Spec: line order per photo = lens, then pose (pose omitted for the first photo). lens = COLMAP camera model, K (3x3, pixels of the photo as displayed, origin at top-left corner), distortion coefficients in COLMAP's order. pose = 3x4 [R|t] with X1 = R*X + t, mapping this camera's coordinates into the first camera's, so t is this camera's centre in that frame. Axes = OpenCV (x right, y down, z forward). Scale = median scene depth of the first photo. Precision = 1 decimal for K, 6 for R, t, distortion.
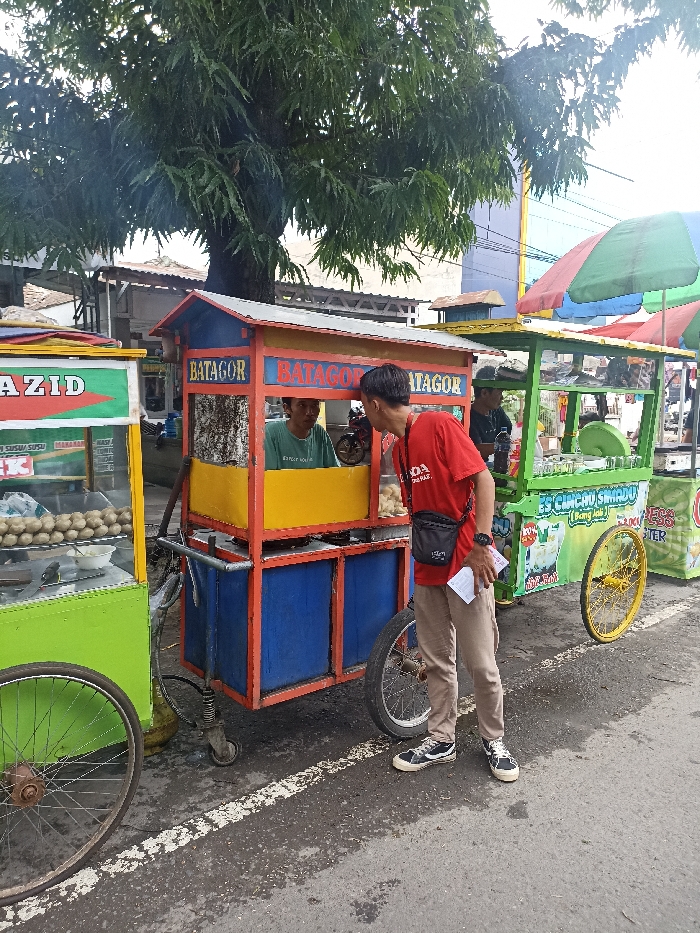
lens RADIAL K [[698.3, 0, 350.0], [0, 698.3, 466.5], [0, 0, 1]] dist [0.005767, -0.002936]
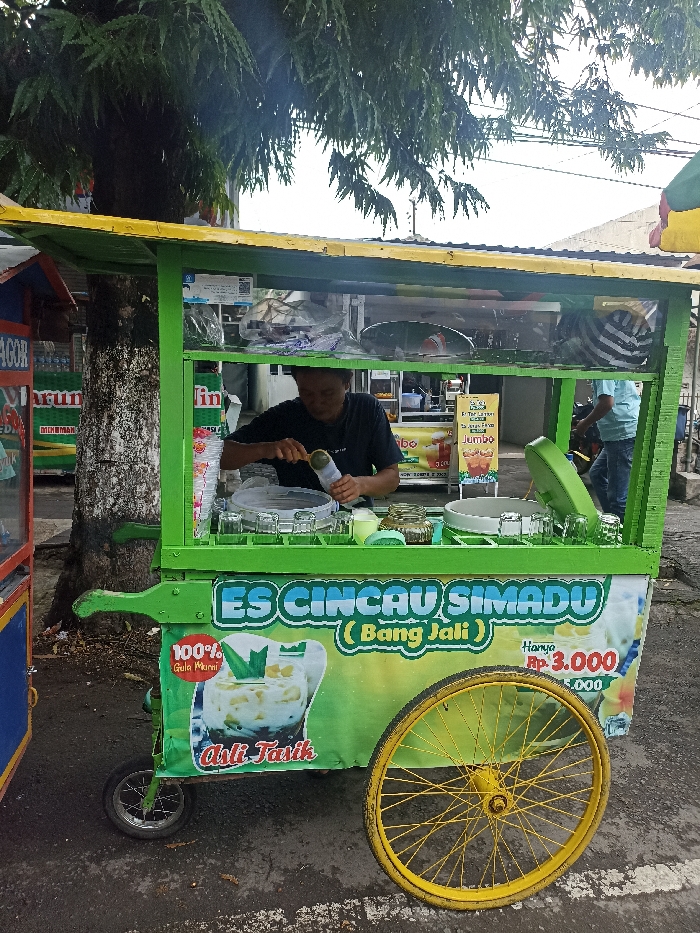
lens RADIAL K [[698.3, 0, 350.0], [0, 698.3, 466.5], [0, 0, 1]] dist [0.005767, -0.002936]
pose [[0.867420, 0.077957, -0.491432, 0.544612], [-0.073998, 0.996878, 0.027523, -0.053867], [0.492044, 0.012491, 0.870481, 0.592178]]
